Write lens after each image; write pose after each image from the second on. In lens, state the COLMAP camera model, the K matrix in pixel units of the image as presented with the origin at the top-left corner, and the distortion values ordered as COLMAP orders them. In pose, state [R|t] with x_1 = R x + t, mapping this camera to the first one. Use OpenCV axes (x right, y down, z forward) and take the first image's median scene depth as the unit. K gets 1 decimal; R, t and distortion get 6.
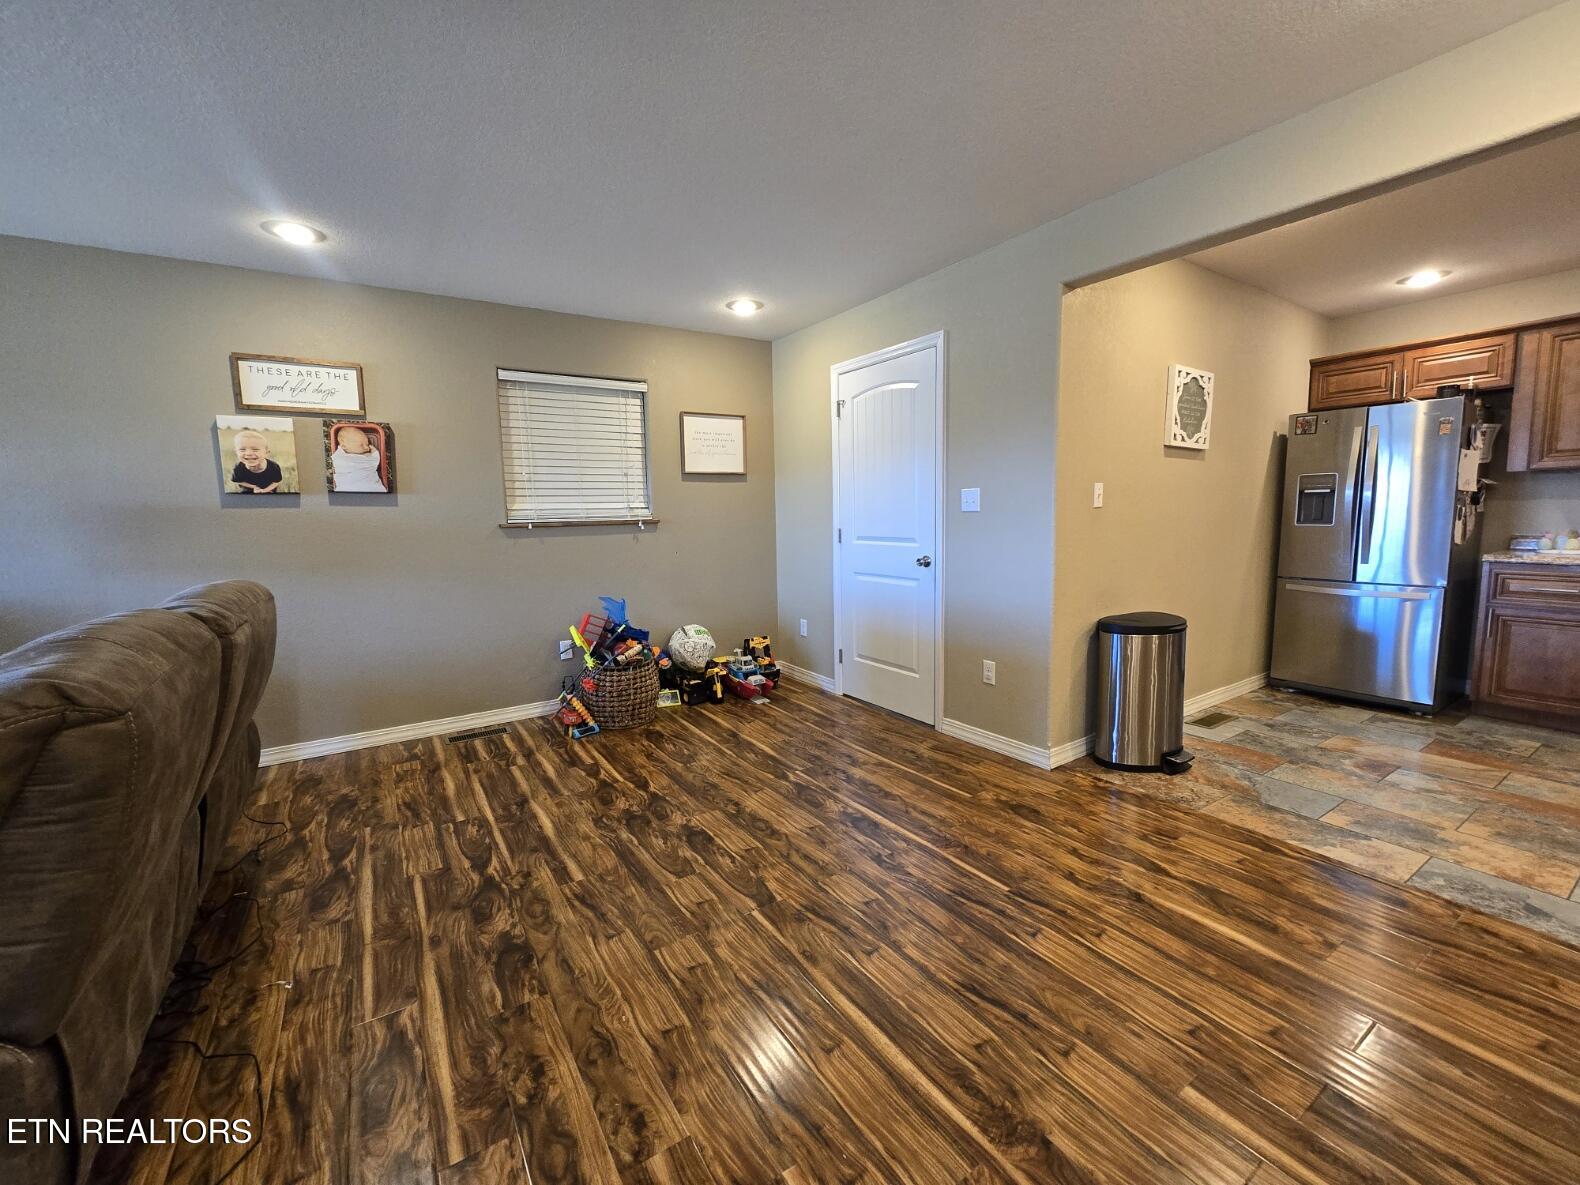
lens RADIAL K [[648.3, 0, 781.4], [0, 648.3, 586.4], [0, 0, 1]] dist [-0.004853, 0.001439]
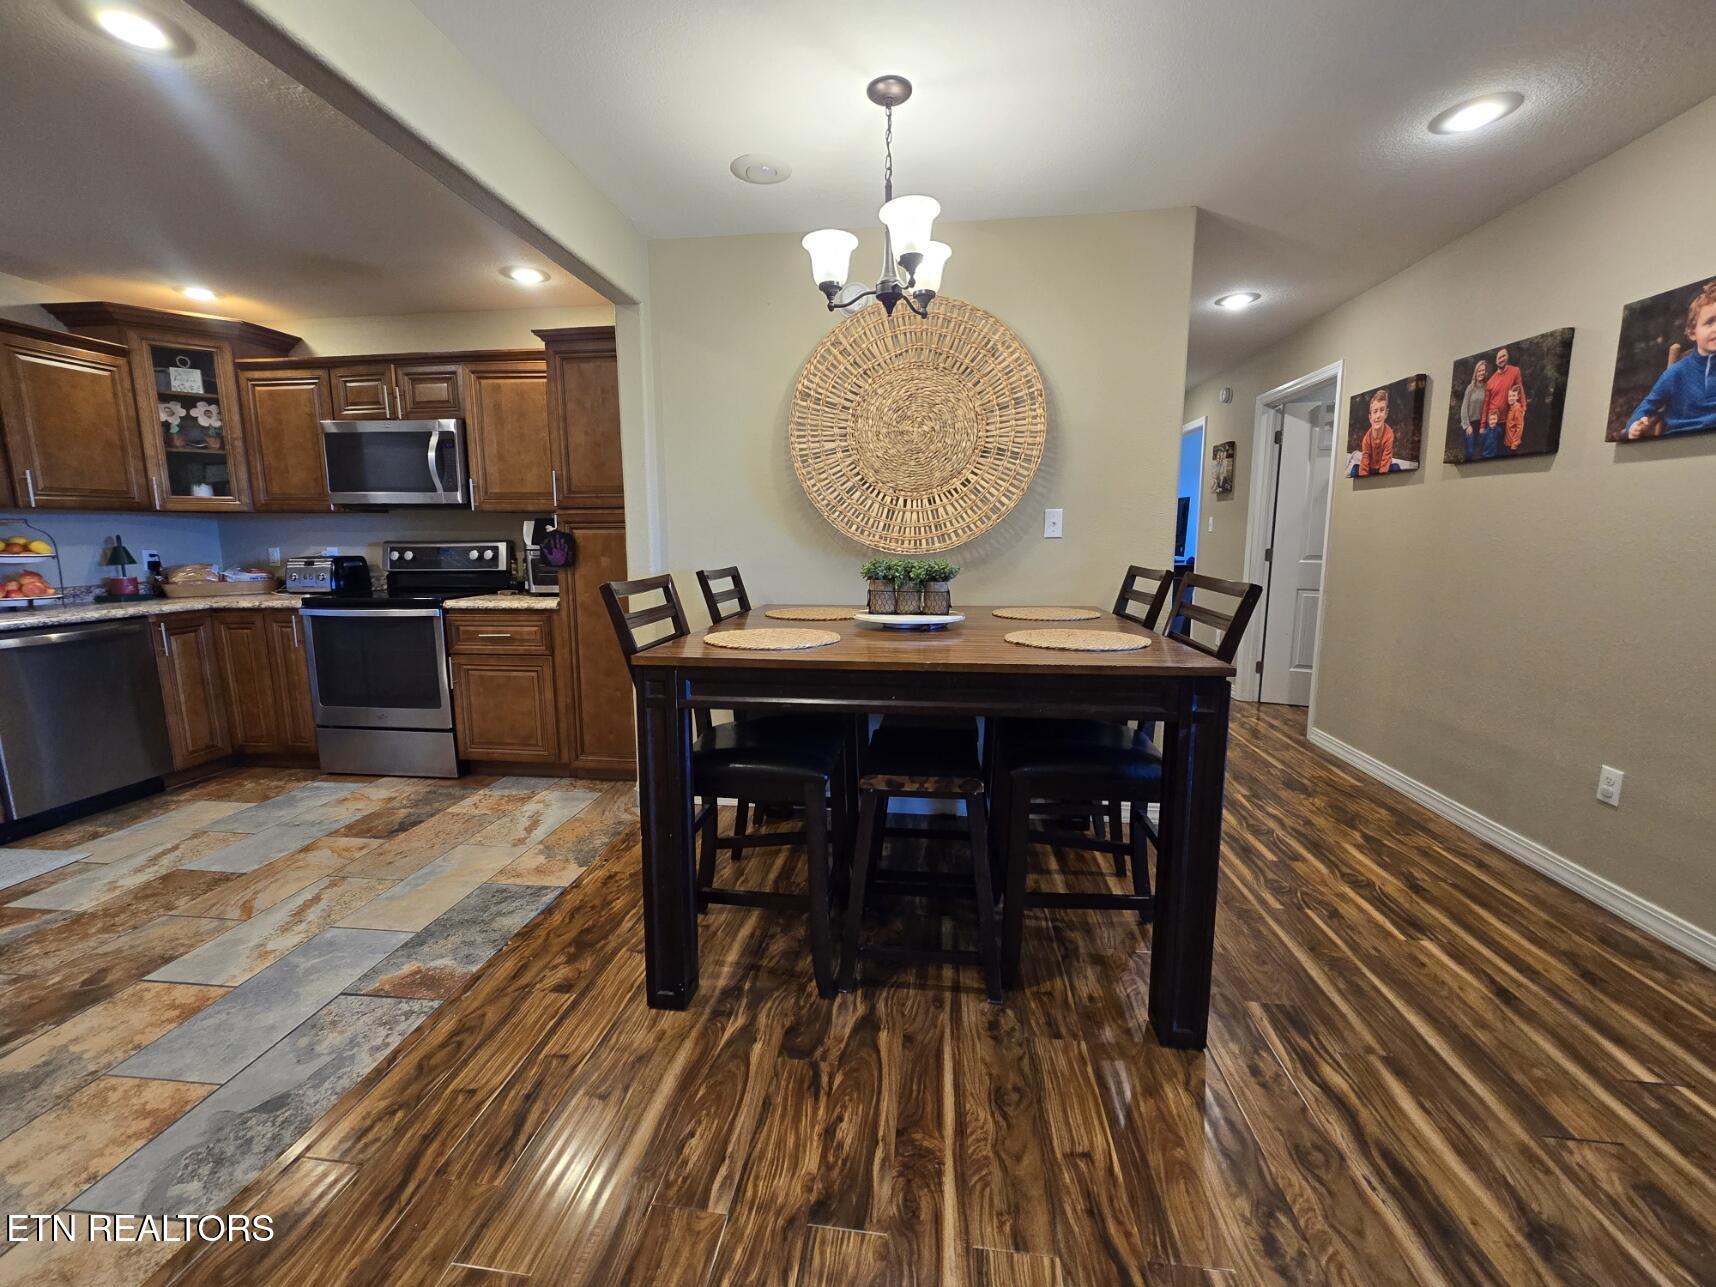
lens RADIAL K [[704.2, 0, 851.1], [0, 704.2, 635.3], [0, 0, 1]] dist [-0.004853, 0.001439]
pose [[-0.768984, -0.062045, 0.636250, 0.109168], [0.099178, 0.971649, 0.214620, -0.068965], [-0.631528, 0.228142, -0.741029, 0.602430]]
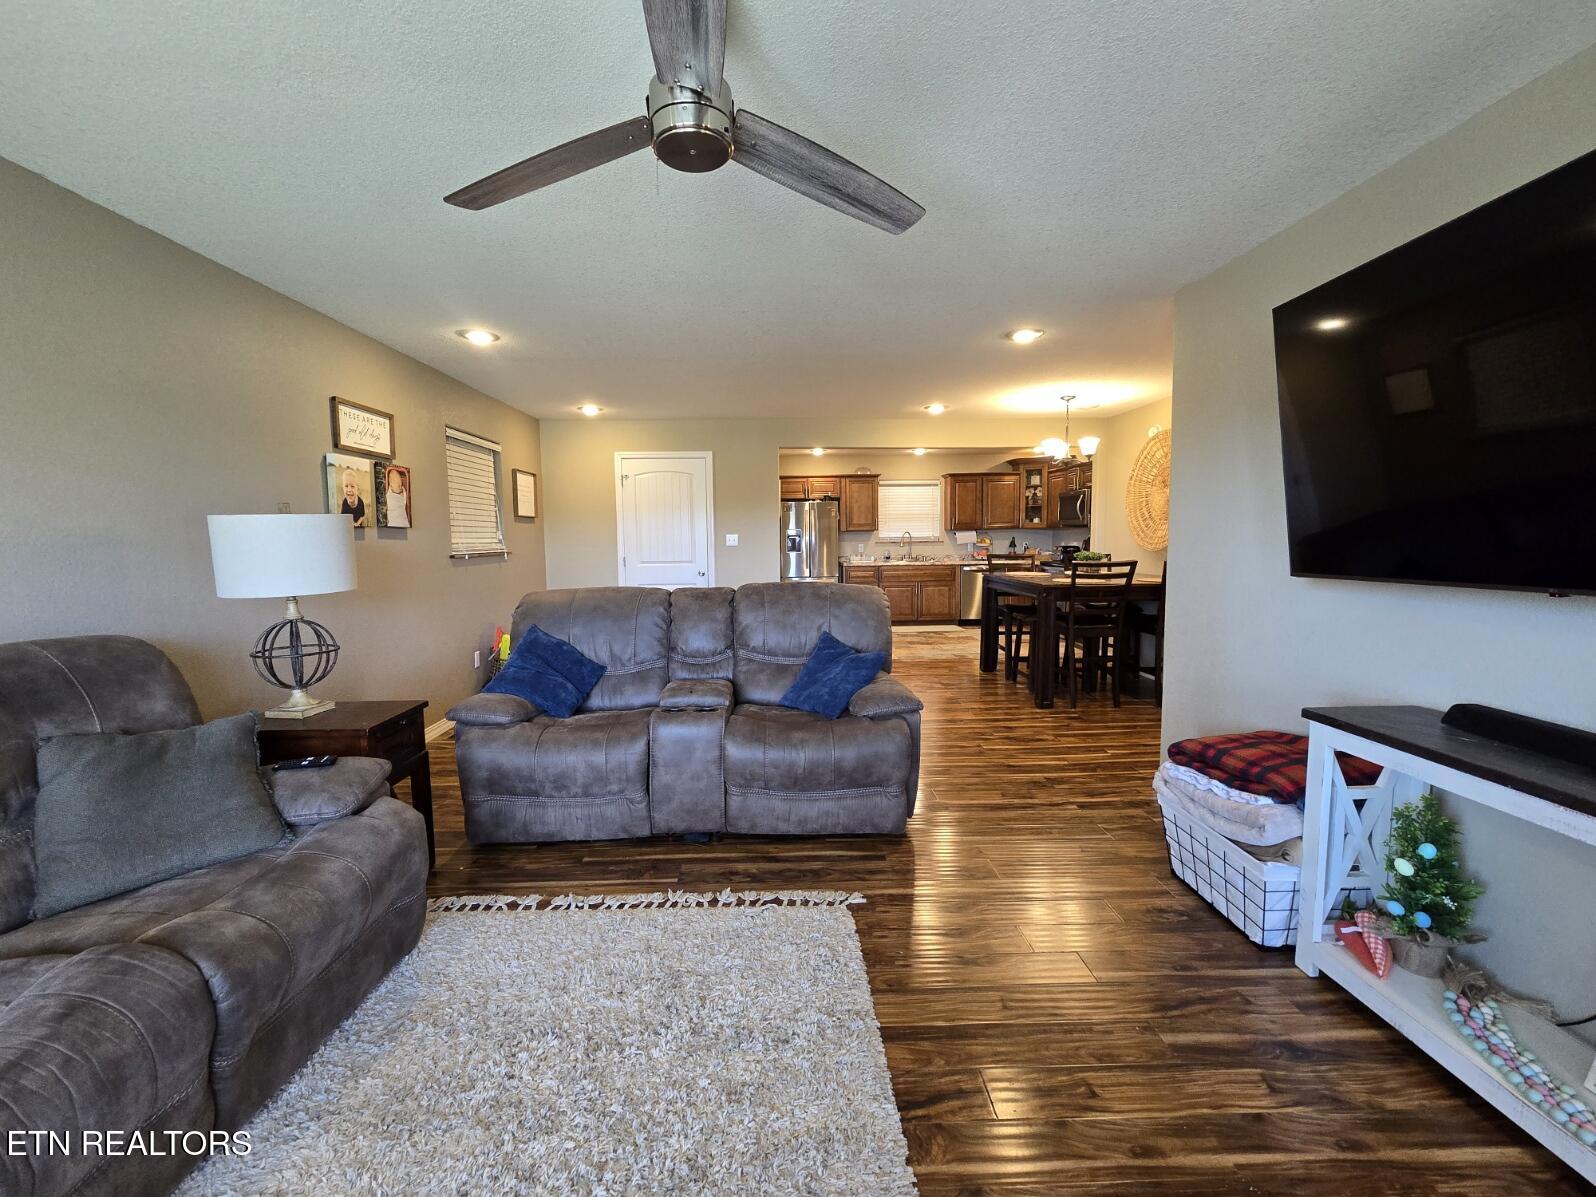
lens RADIAL K [[654.9, 0, 790.9], [0, 654.9, 591.7], [0, 0, 1]] dist [-0.004853, 0.001439]
pose [[0.516620, -0.056890, 0.854323, -1.307110], [0.098948, 0.995072, 0.006427, 0.027546], [-0.850478, 0.081213, 0.519703, -0.170000]]
